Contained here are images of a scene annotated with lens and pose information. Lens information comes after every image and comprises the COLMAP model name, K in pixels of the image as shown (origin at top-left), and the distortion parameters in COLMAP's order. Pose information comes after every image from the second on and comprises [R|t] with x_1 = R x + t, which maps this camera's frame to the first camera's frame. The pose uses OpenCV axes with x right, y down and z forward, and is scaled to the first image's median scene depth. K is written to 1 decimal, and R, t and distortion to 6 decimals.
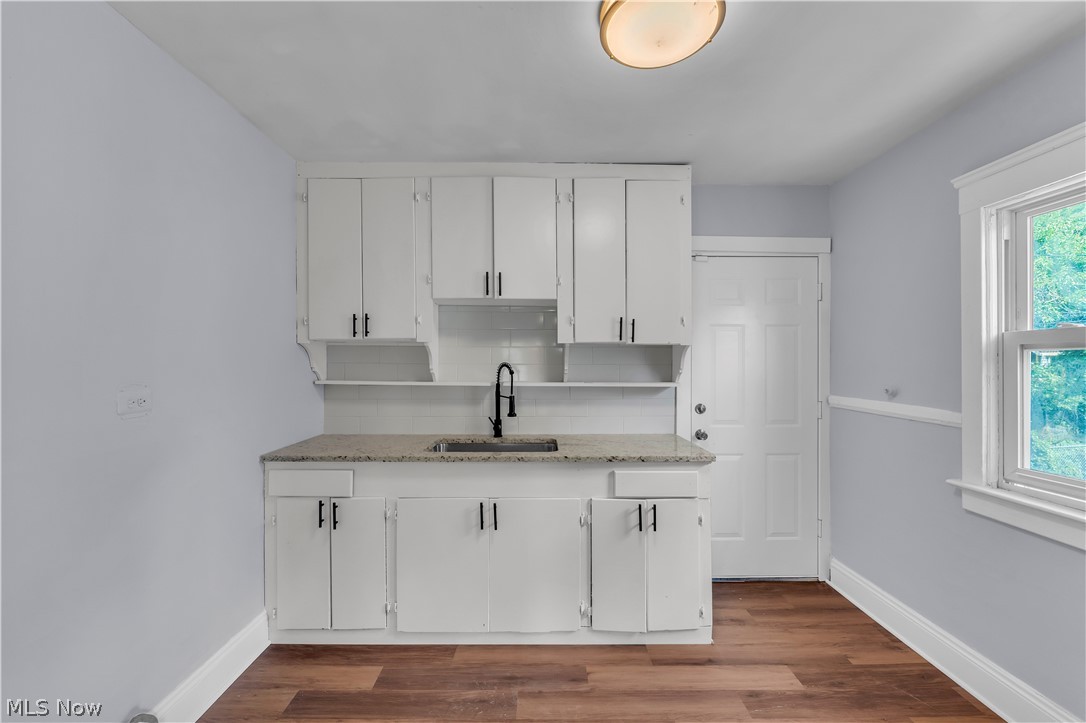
lens RADIAL K [[439.3, 0, 547.4], [0, 439.3, 359.6], [0, 0, 1]] dist [0.002085, 0.000193]
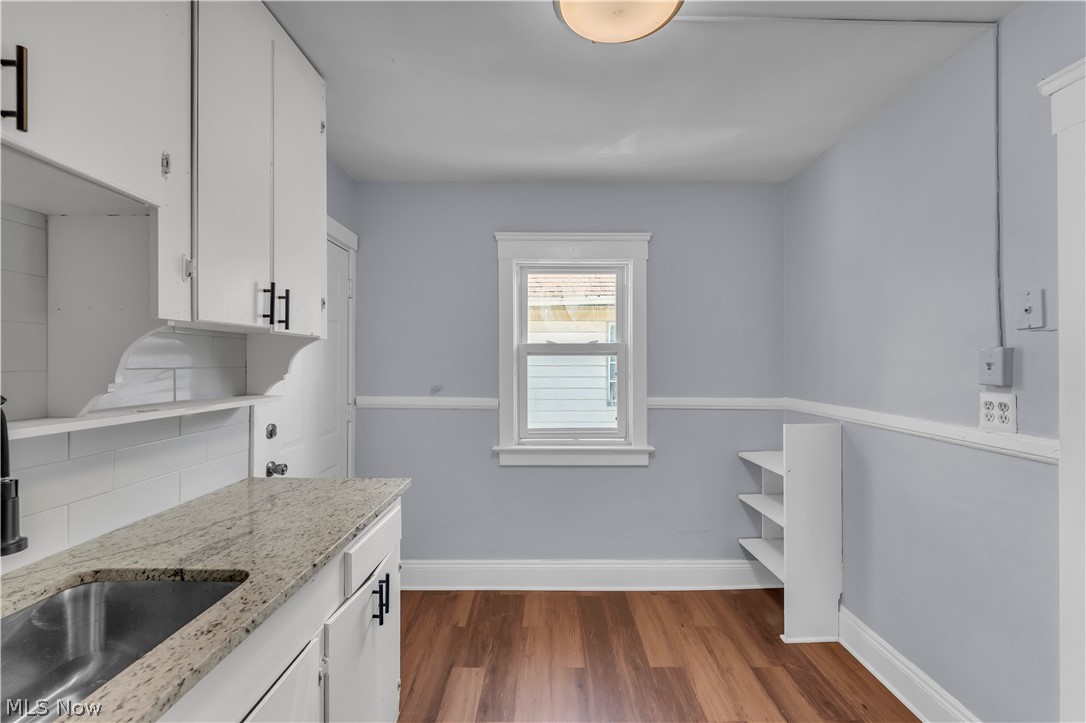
lens RADIAL K [[439.3, 0, 547.4], [0, 439.3, 359.6], [0, 0, 1]] dist [0.002085, 0.000193]
pose [[0.016502, 0.003039, 0.999859, -0.441719], [-0.008641, 0.999958, -0.002896, -0.001252], [-0.999826, -0.008592, 0.016528, 0.759513]]
